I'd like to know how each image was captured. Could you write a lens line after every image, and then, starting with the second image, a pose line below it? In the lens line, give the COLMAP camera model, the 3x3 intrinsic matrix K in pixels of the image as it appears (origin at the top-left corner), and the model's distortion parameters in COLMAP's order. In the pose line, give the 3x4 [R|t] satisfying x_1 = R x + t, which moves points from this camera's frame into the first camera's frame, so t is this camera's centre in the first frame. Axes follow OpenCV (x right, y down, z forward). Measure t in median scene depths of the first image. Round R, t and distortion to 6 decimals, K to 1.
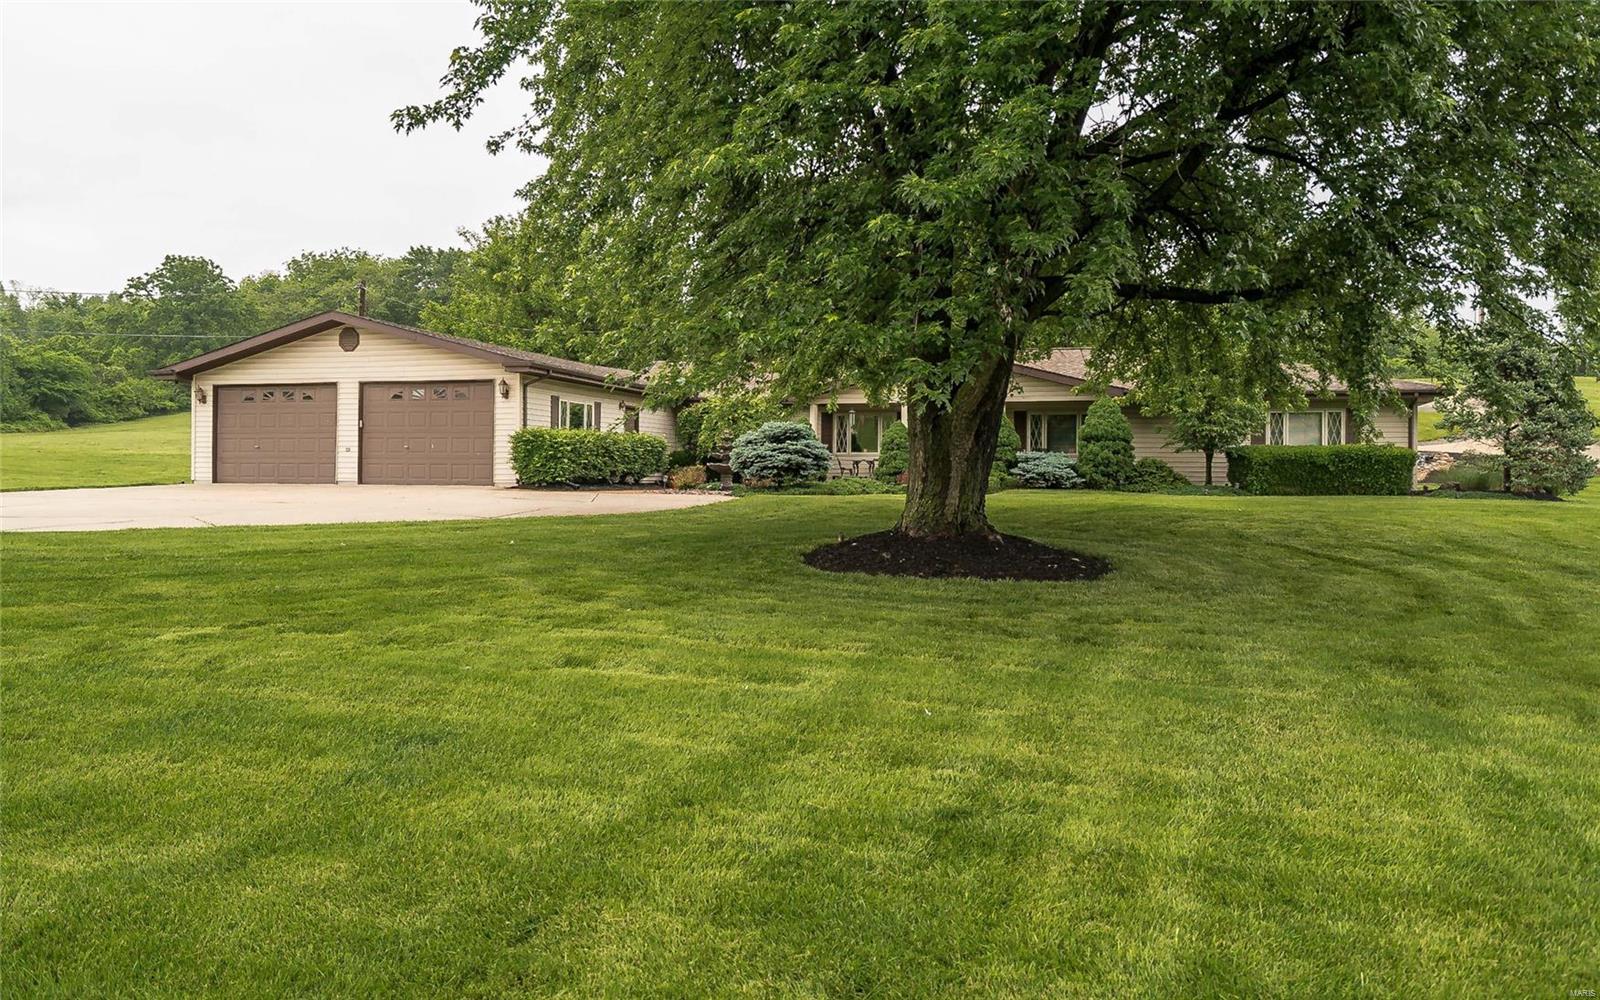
lens RADIAL K [[1171.4, 0, 769.3], [0, 1171.4, 525.5], [0, 0, 1]] dist [0.001487, -0.001875]
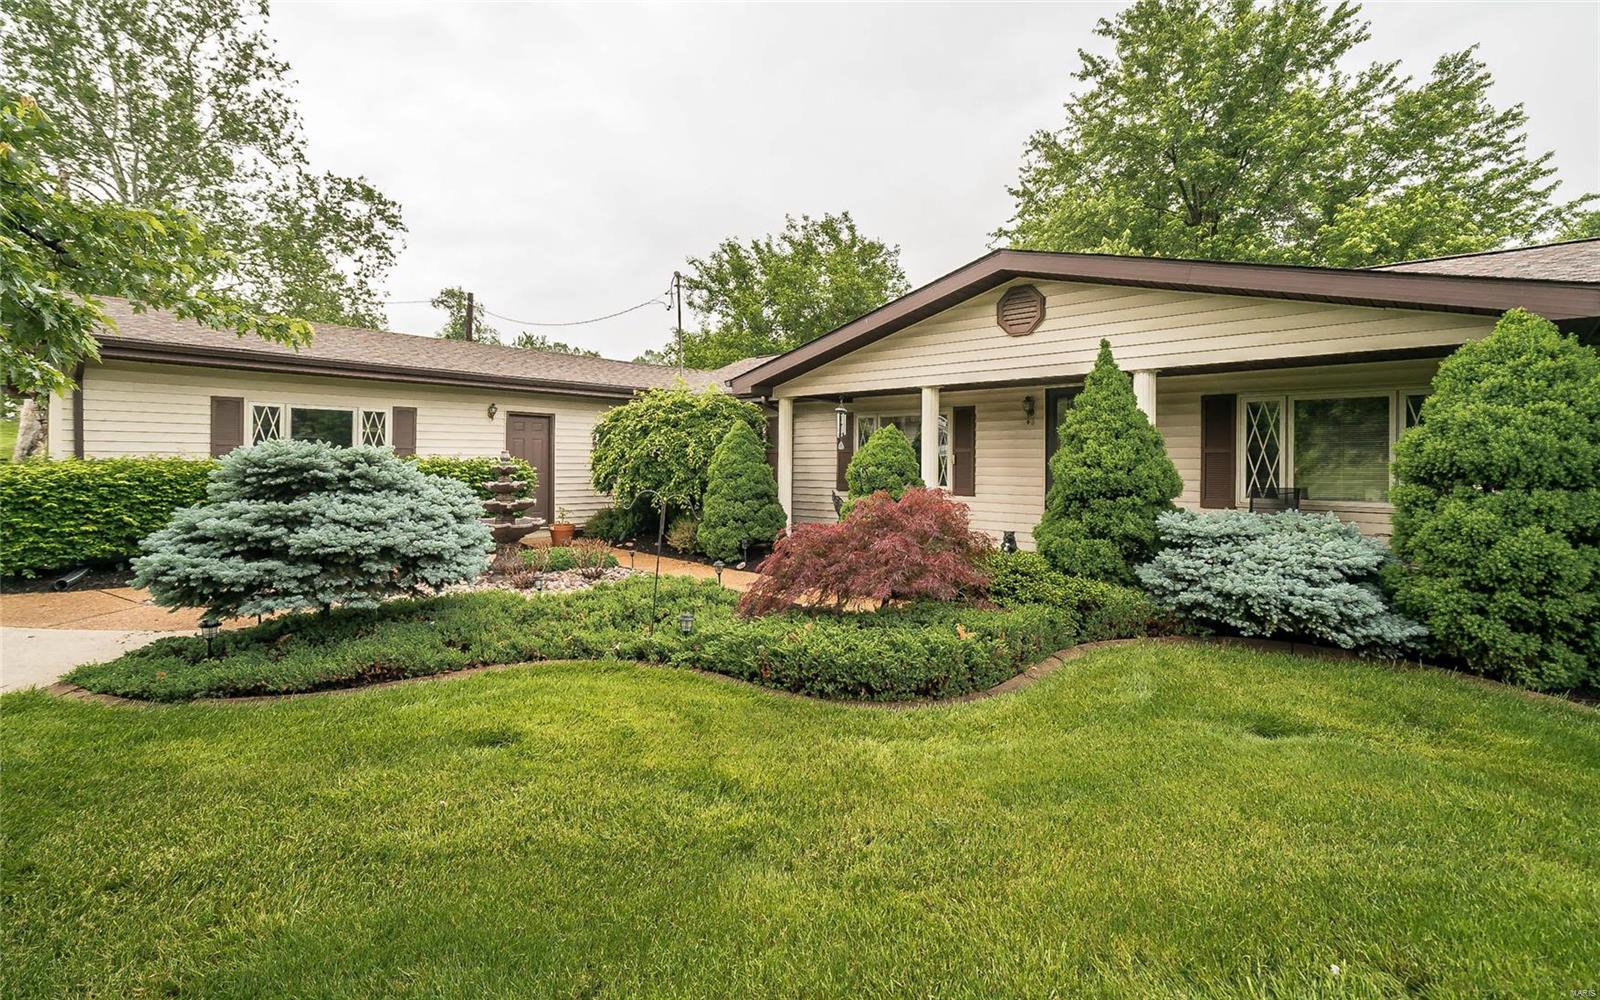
lens RADIAL K [[723.4, 0, 796.7], [0, 723.4, 472.0], [0, 0, 1]] dist [-0.000934, -0.000162]
pose [[0.904844, 0.005081, -0.425712, 0.213535], [-0.017094, 0.999556, -0.024404, -0.070291], [0.425399, 0.029359, 0.904530, 0.802952]]
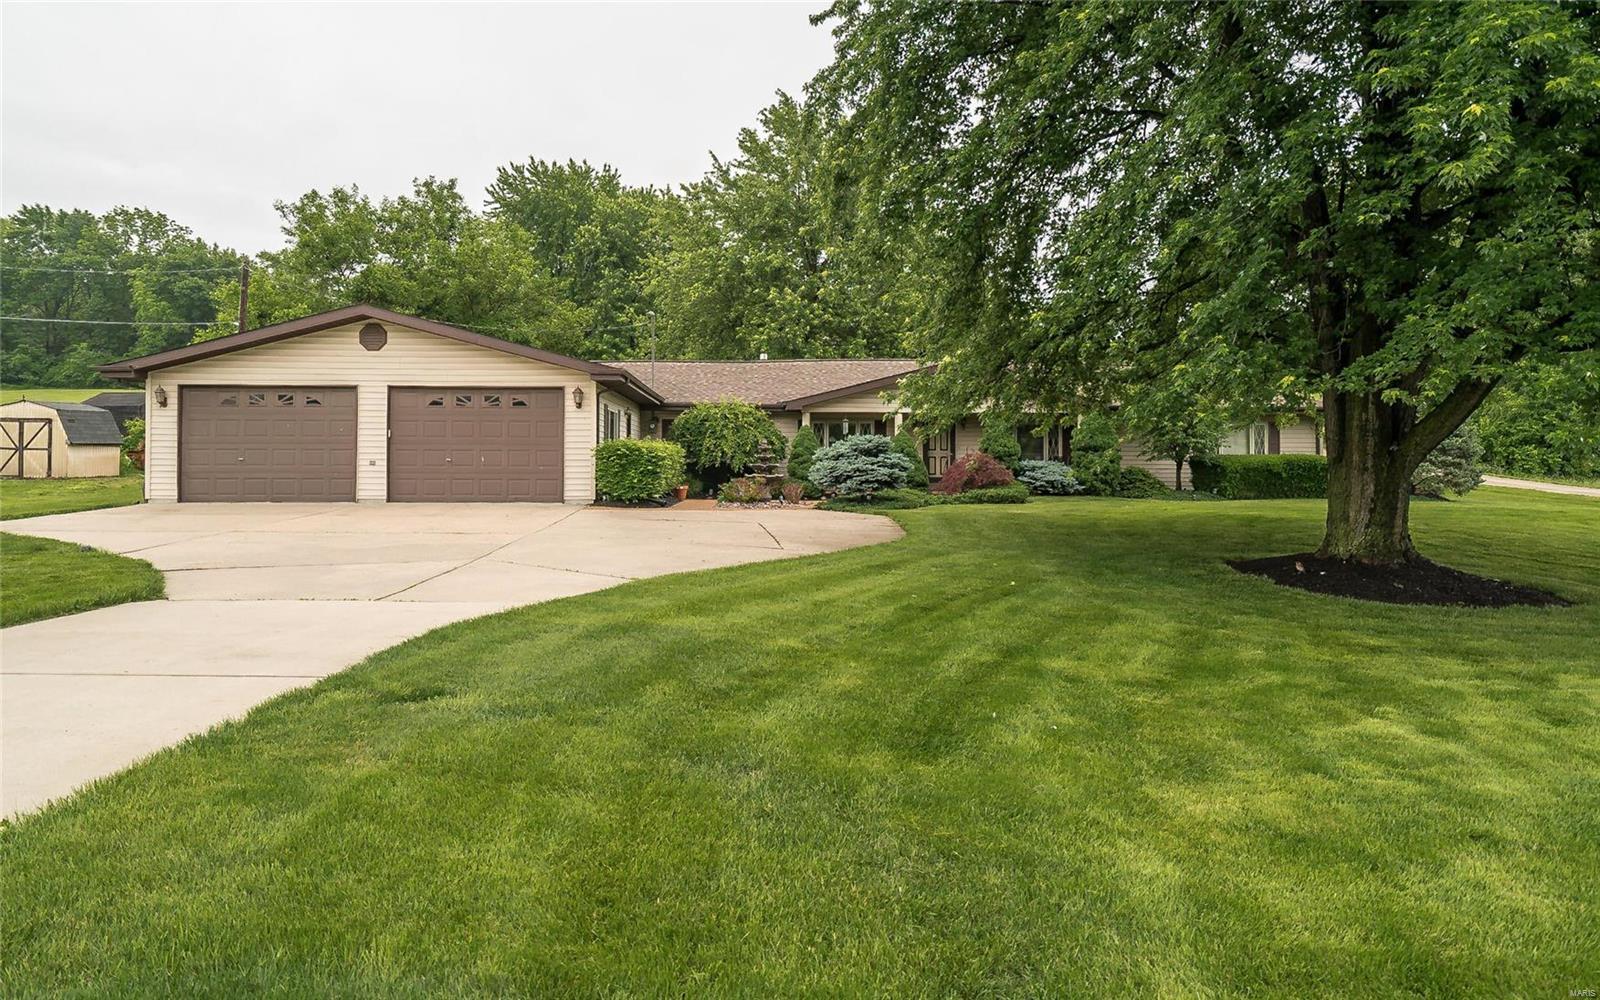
lens RADIAL K [[1147.6, 0, 800.0], [0, 1147.6, 500.0], [0, 0, 1]] dist [0.002392, -0.002579]
pose [[0.940753, -0.015660, 0.338732, -0.347364], [0.019268, 0.999788, -0.007293, -0.024727], [-0.338546, 0.013388, 0.940855, 0.088284]]
